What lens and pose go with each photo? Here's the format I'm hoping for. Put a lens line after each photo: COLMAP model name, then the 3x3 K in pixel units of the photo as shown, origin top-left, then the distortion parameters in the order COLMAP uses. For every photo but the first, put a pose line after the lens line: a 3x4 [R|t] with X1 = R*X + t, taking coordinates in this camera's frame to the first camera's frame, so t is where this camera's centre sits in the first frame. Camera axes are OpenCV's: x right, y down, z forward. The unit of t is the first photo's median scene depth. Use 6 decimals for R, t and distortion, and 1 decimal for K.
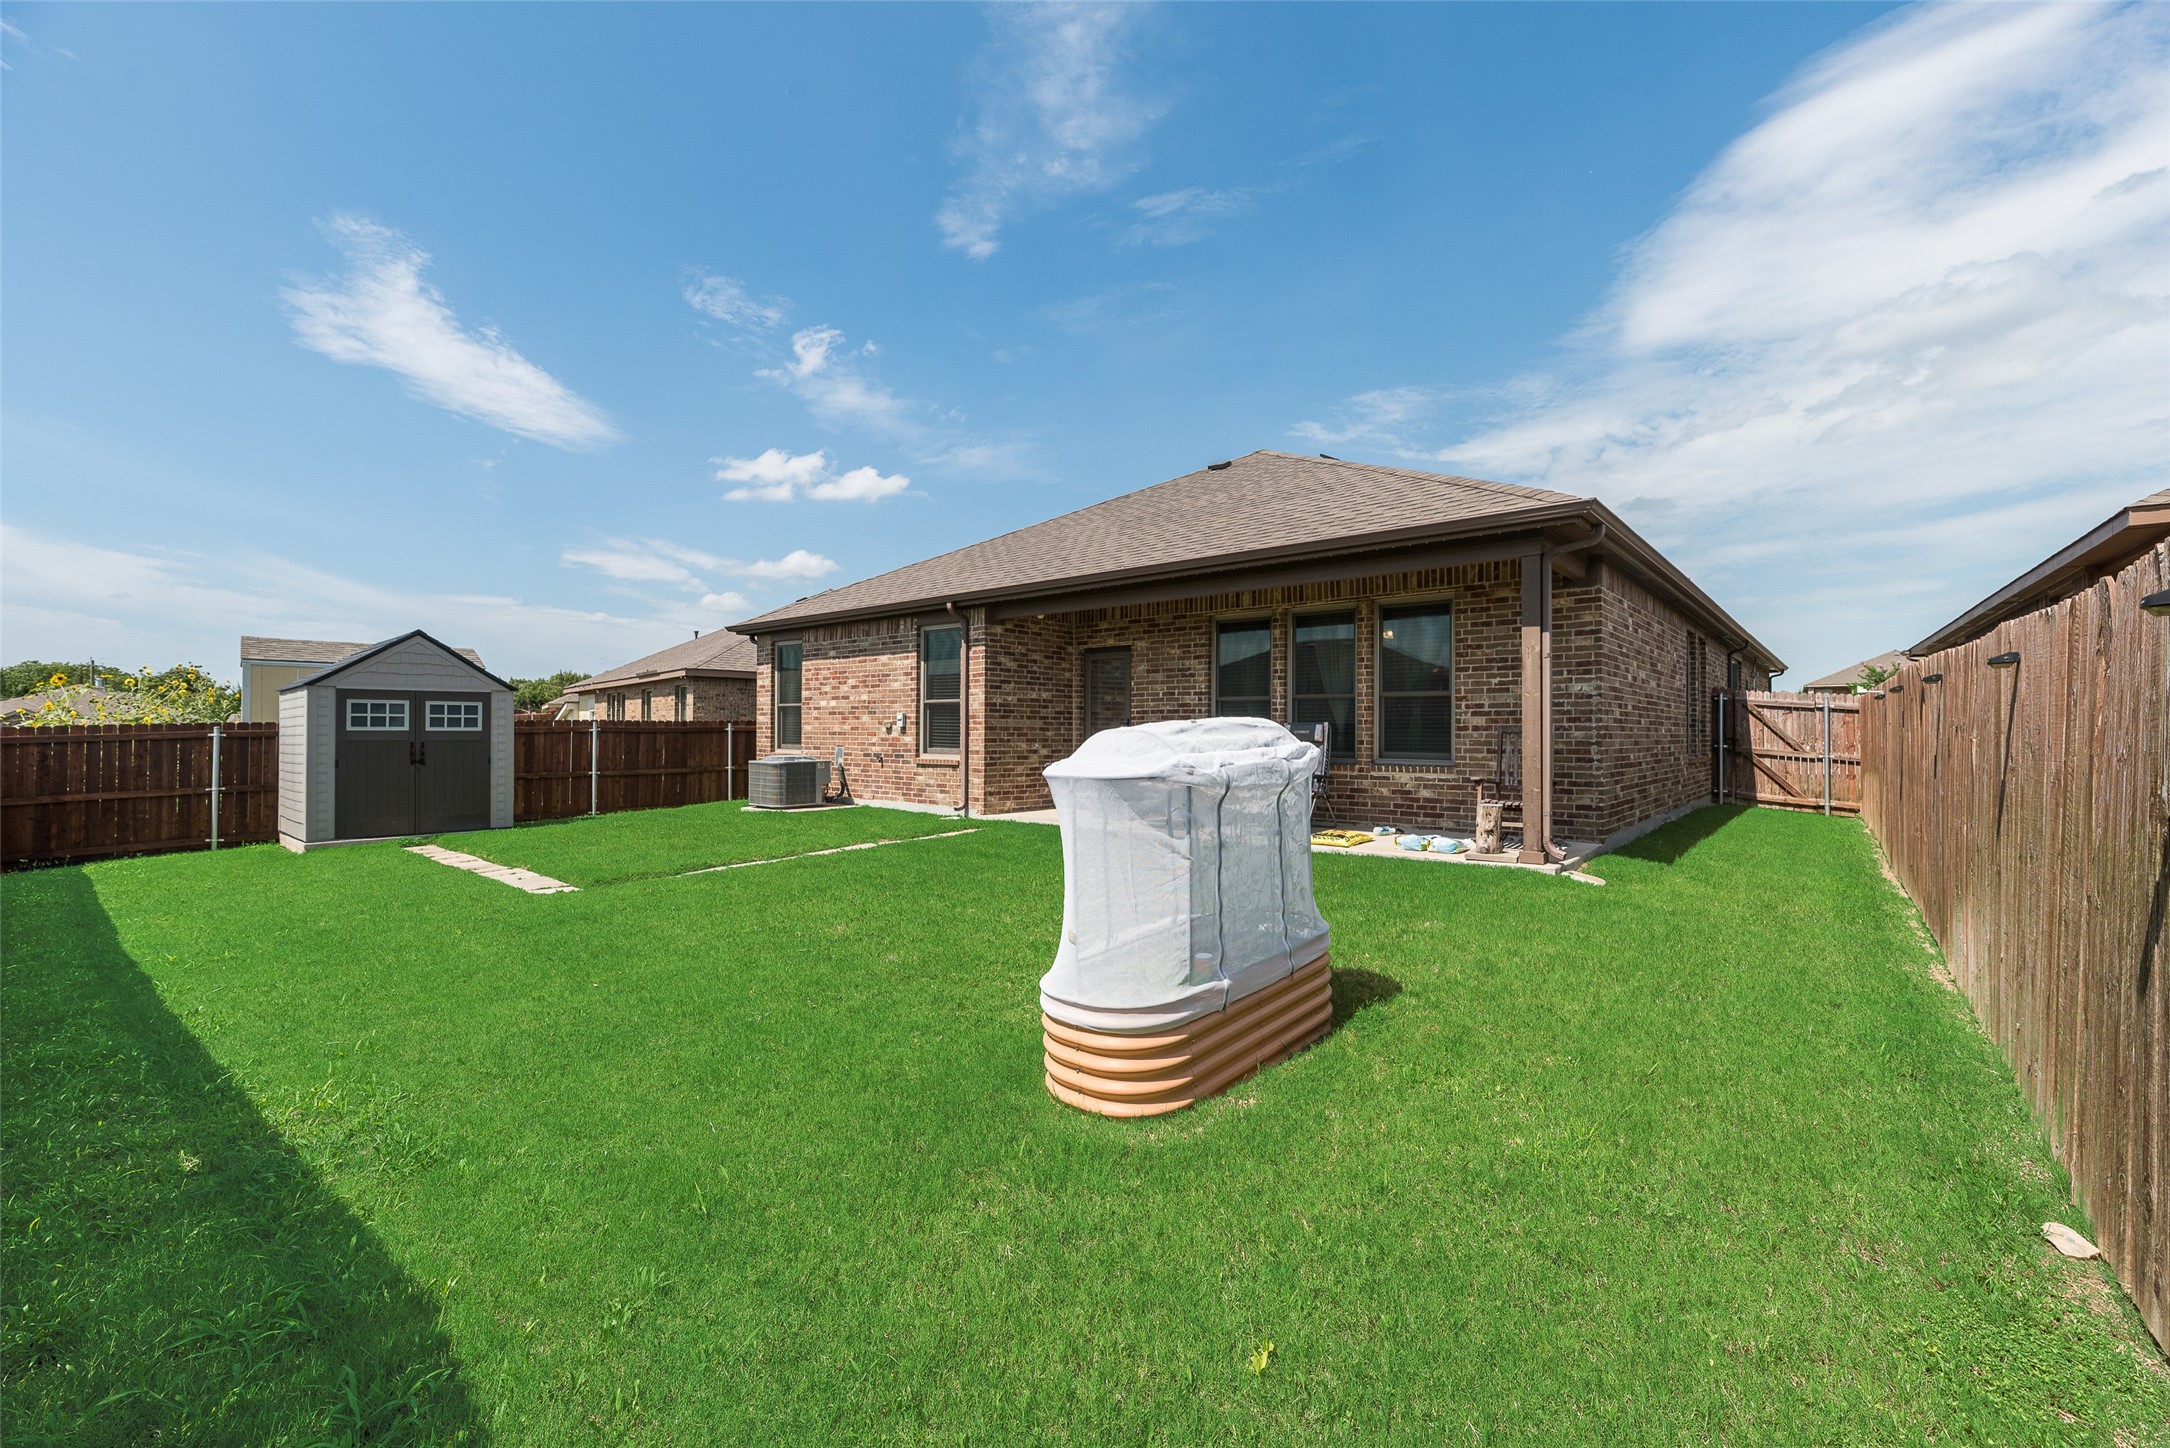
lens RADIAL K [[910.3, 0, 1086.3], [0, 910.3, 726.6], [0, 0, 1]] dist [0.004785, -0.000219]
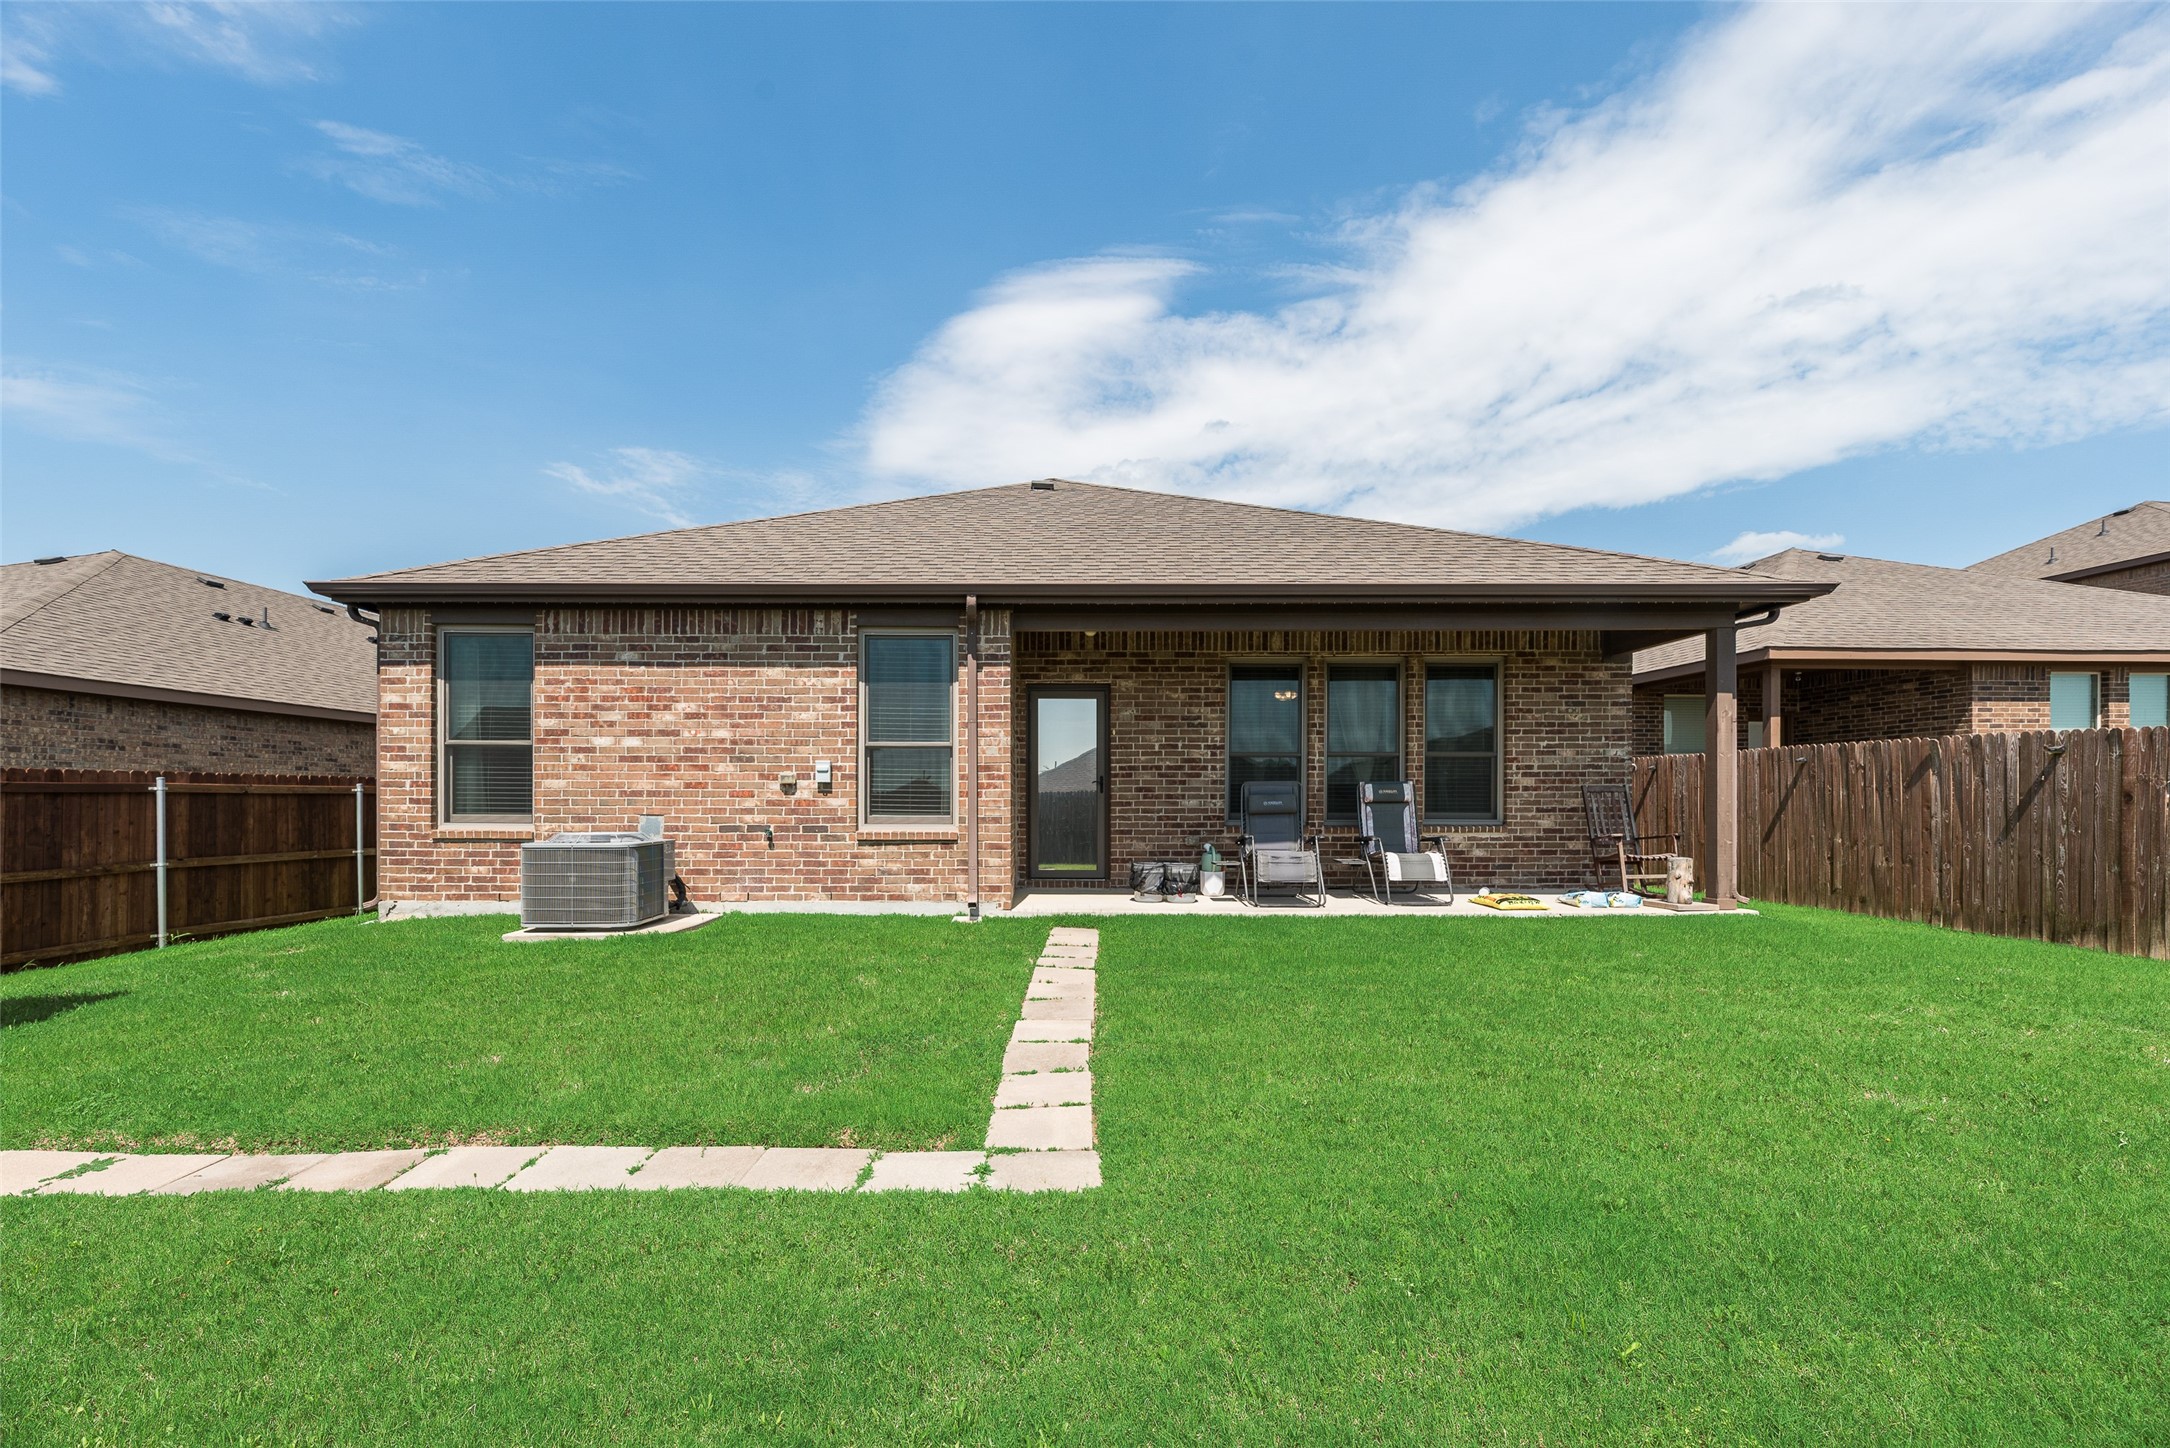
lens RADIAL K [[910.3, 0, 1041.6], [0, 910.3, 820.9], [0, 0, 1]] dist [0.004785, -0.000219]
pose [[0.755086, -0.013344, 0.655490, -0.523920], [-0.001681, 0.999750, 0.022288, 0.012734], [-0.655624, -0.017932, 0.754875, 0.439447]]
